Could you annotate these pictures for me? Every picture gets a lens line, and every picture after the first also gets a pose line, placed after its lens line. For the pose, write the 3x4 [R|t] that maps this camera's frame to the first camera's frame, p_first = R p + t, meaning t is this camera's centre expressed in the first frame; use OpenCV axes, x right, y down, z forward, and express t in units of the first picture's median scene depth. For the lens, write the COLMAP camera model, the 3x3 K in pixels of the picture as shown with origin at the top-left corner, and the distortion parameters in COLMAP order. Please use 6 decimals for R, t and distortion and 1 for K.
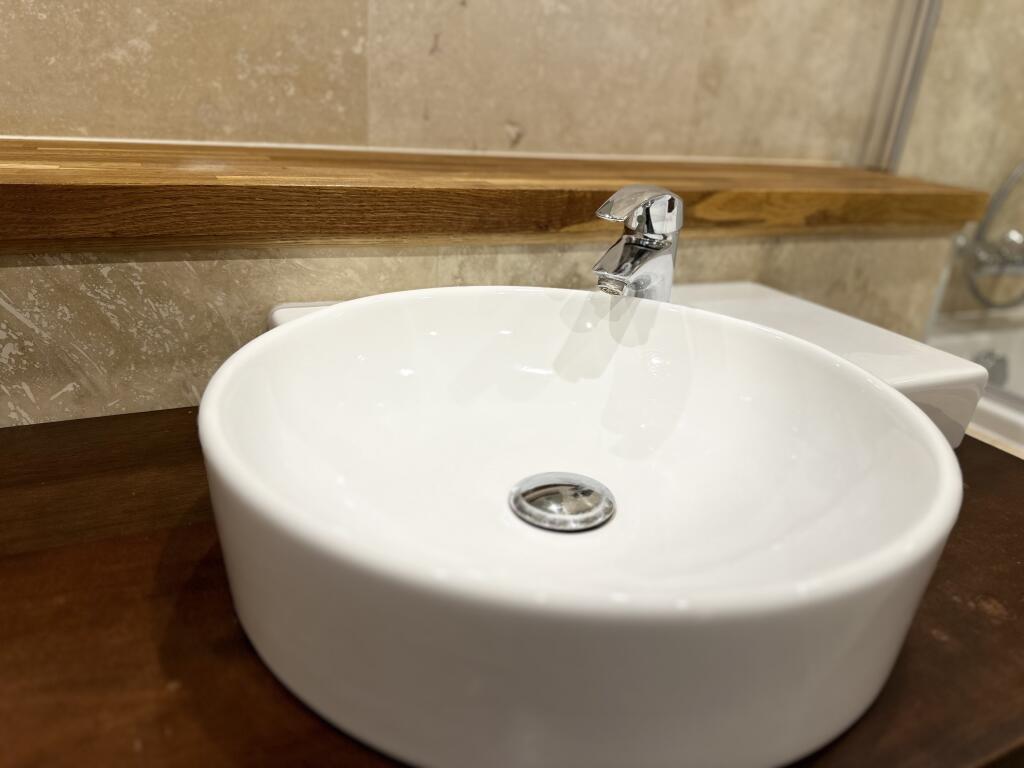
lens RADIAL K [[735.1, 0, 512.0], [0, 735.1, 384.0], [0, 0, 1]] dist [0.016483, -0.032653]
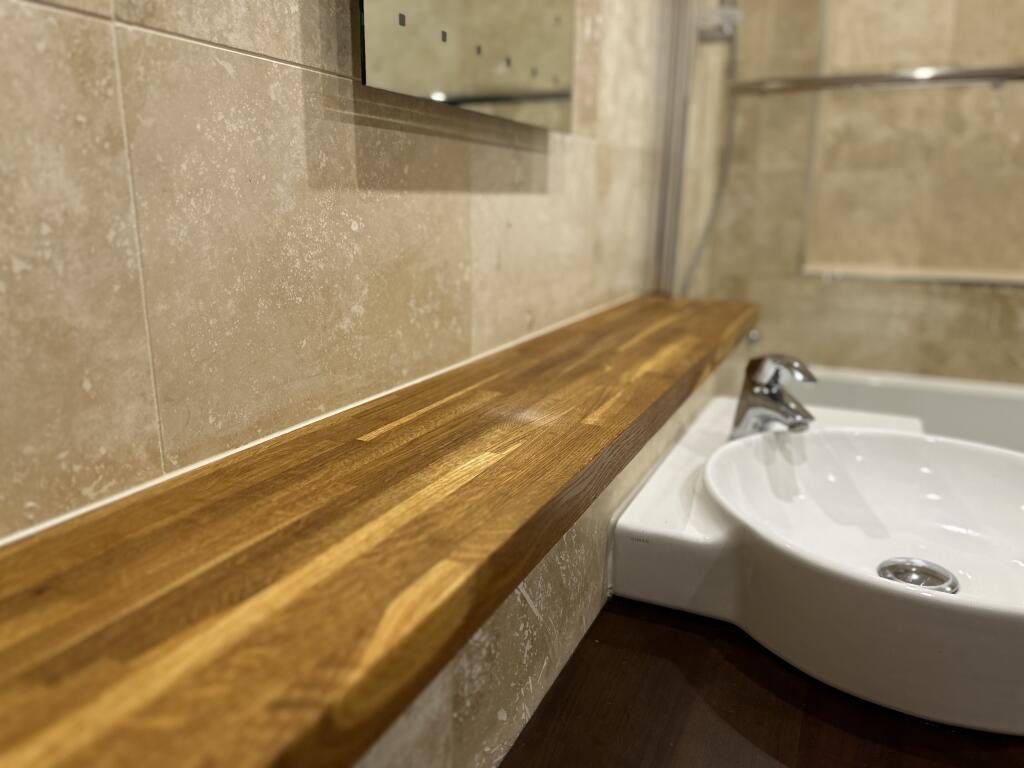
lens RADIAL K [[725.8, 0, 515.0], [0, 725.8, 386.8], [0, 0, 1]] dist [0.088605, -0.098866]
pose [[0.770245, -0.218075, 0.599304, -0.925809], [0.285407, 0.958235, -0.018132, -0.281202], [-0.570320, 0.185012, 0.800316, 0.126839]]
